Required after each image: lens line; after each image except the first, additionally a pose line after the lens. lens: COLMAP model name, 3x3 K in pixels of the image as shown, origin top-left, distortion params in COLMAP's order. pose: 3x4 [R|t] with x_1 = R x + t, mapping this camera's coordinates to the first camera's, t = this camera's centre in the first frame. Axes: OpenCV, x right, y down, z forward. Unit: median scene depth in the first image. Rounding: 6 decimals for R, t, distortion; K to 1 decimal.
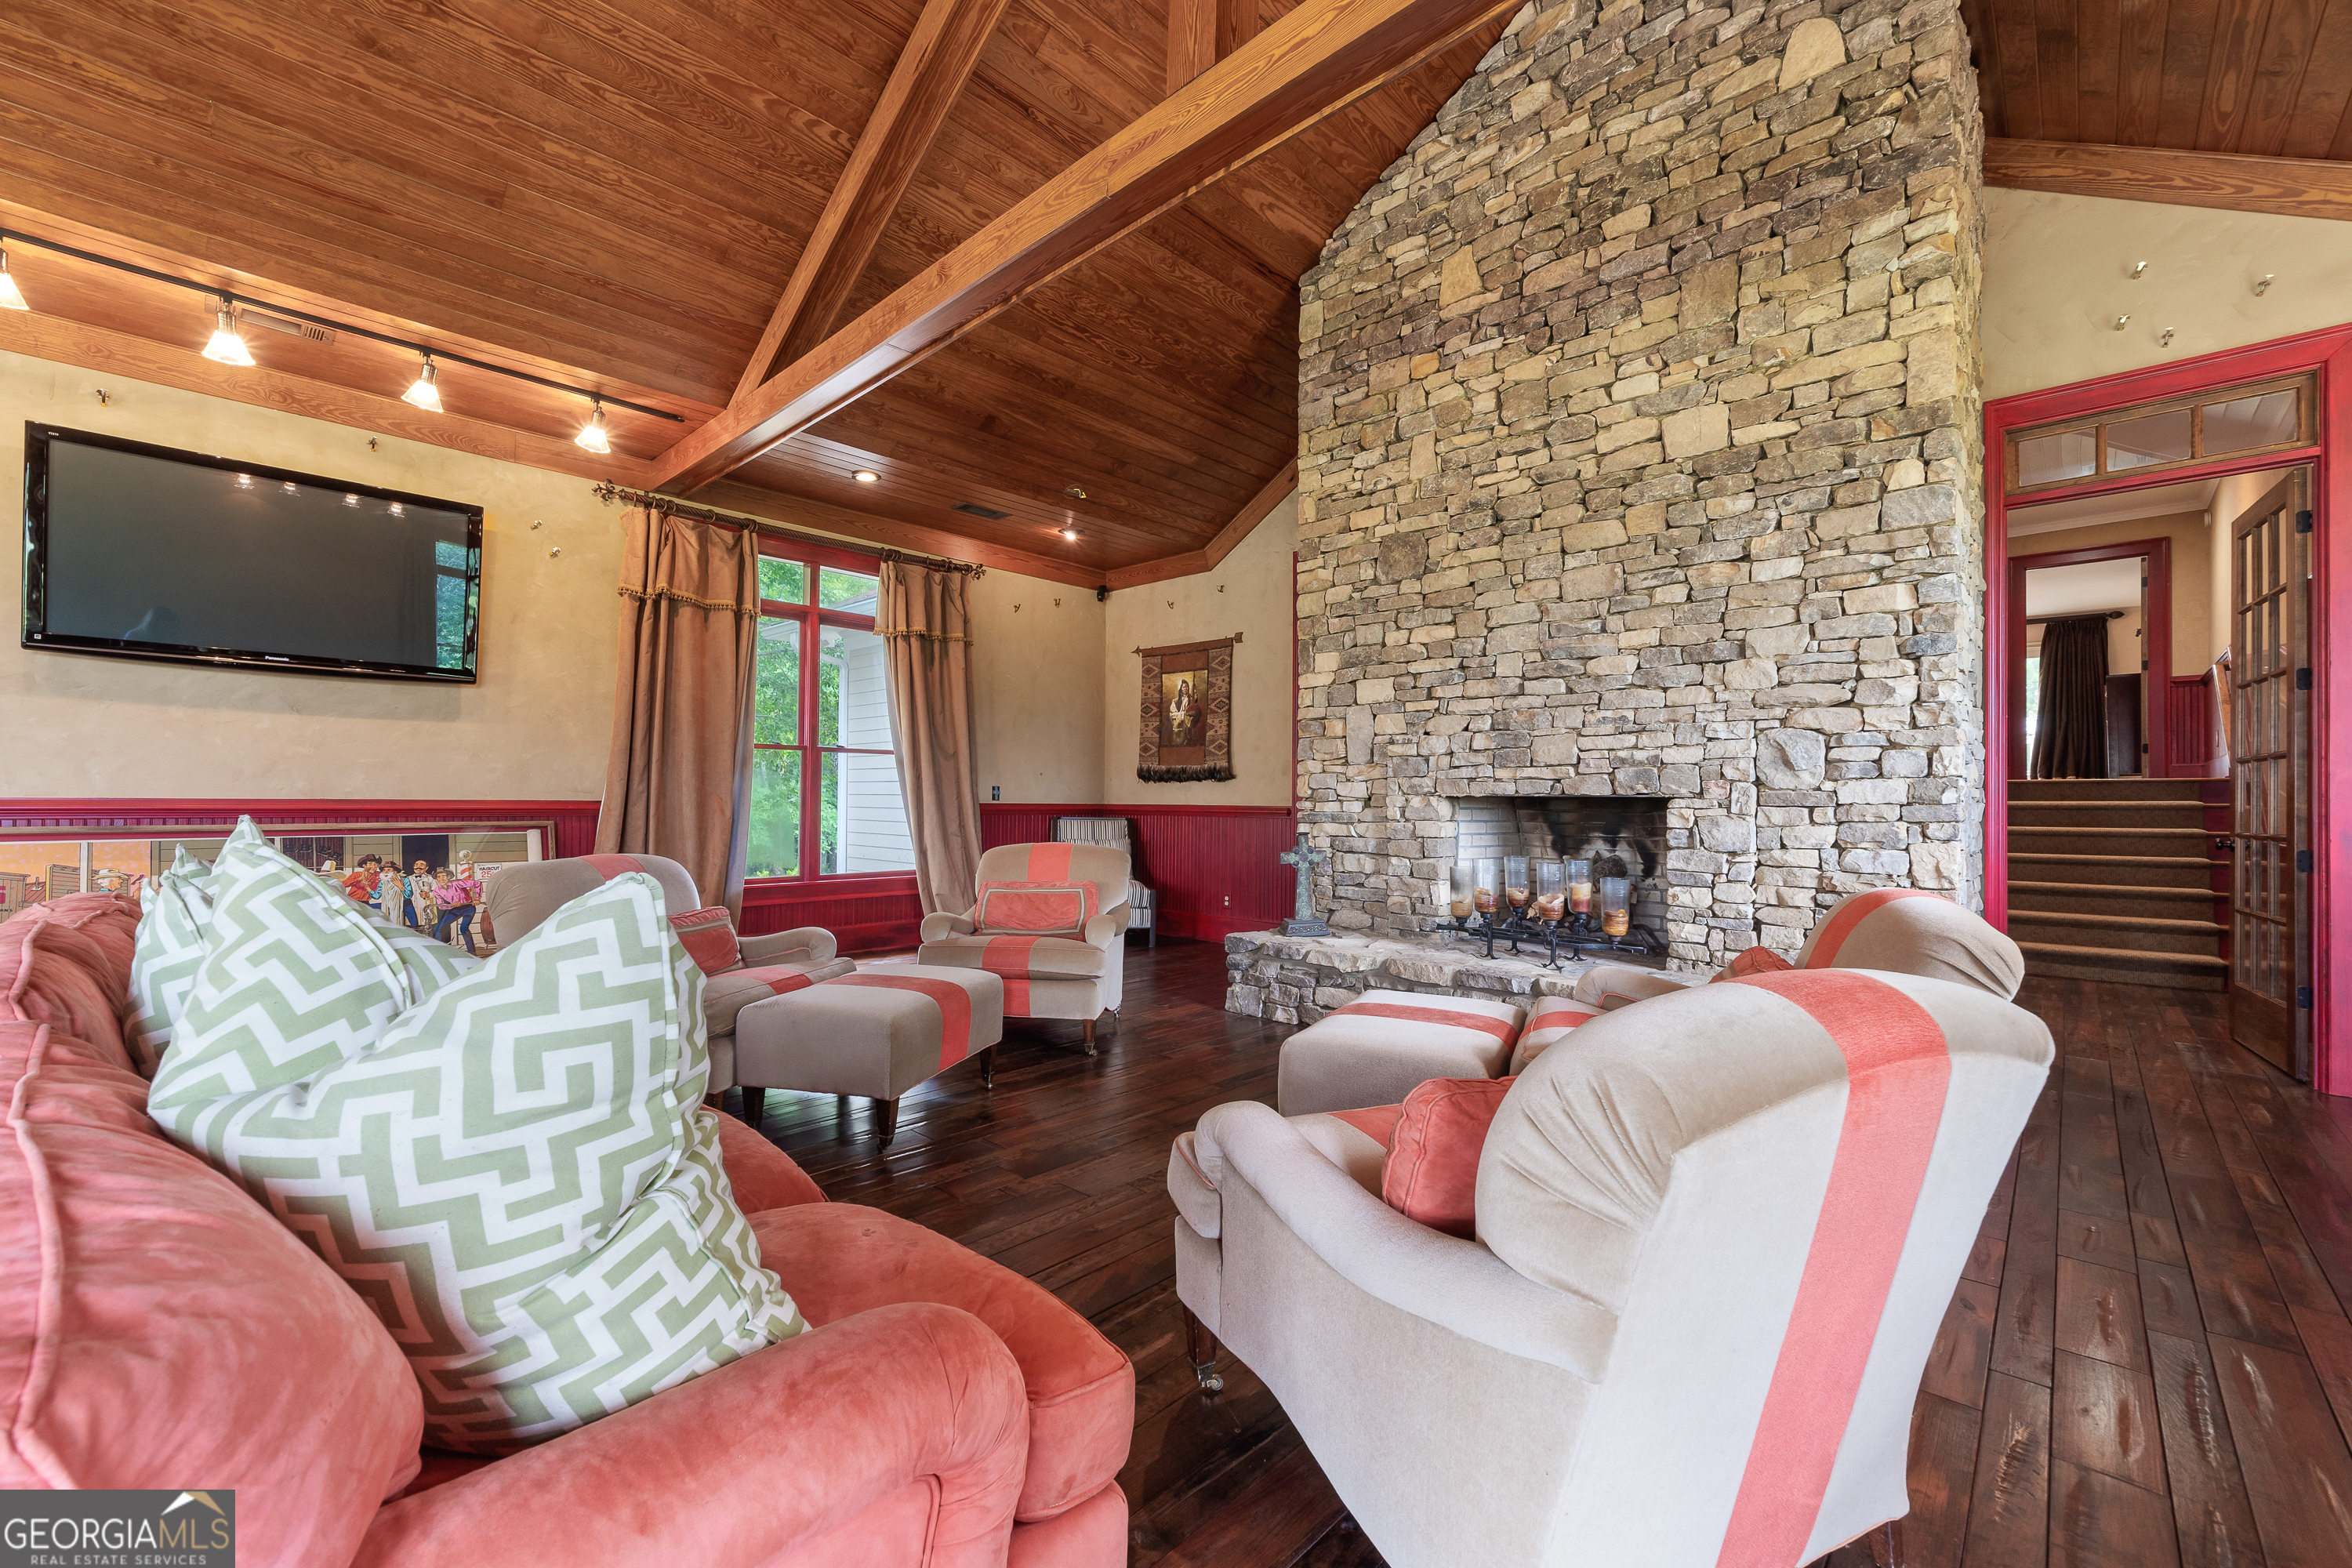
lens RADIAL K [[944.3, 0, 1172.7], [0, 944.3, 788.5], [0, 0, 1]] dist [0.000930, 0.000152]
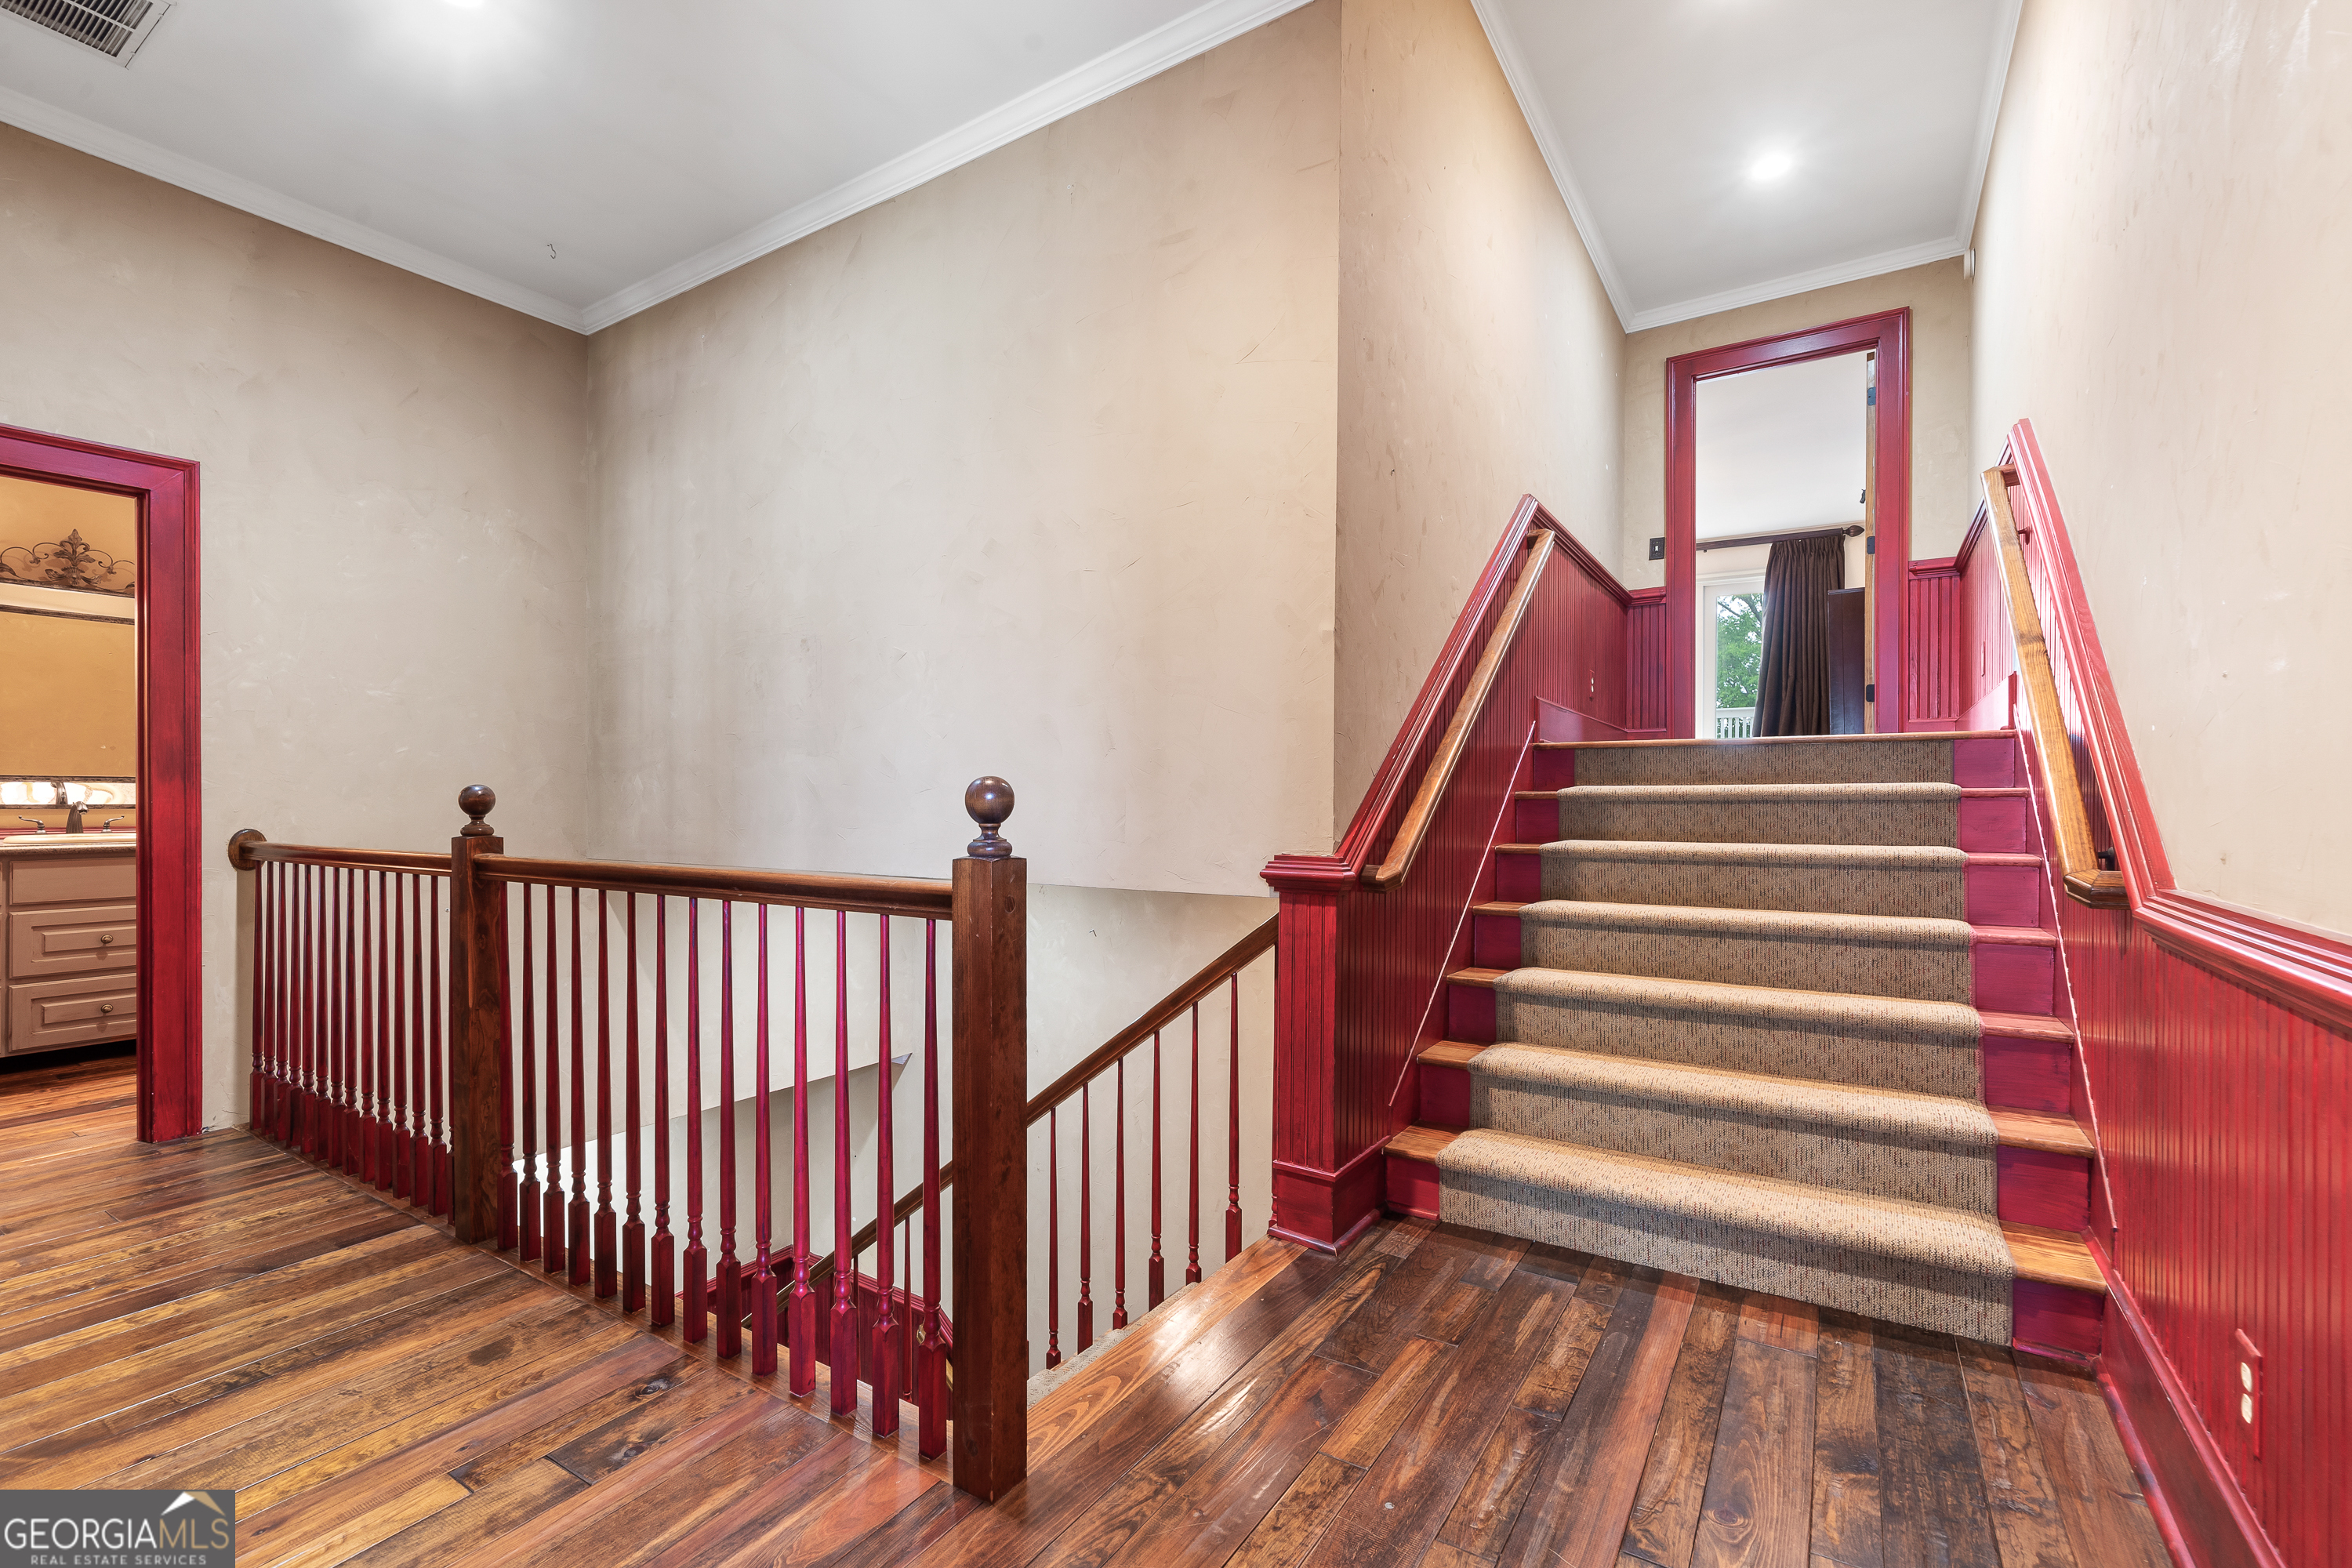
lens RADIAL K [[1030.5, 0, 1177.9], [0, 1030.5, 793.7], [0, 0, 1]] dist [0.001040, -0.000054]
pose [[0.983162, -0.000994, 0.182732, 0.532084], [-0.001291, 0.999922, 0.012385, 0.010567], [-0.182730, -0.012413, 0.983085, 0.490351]]
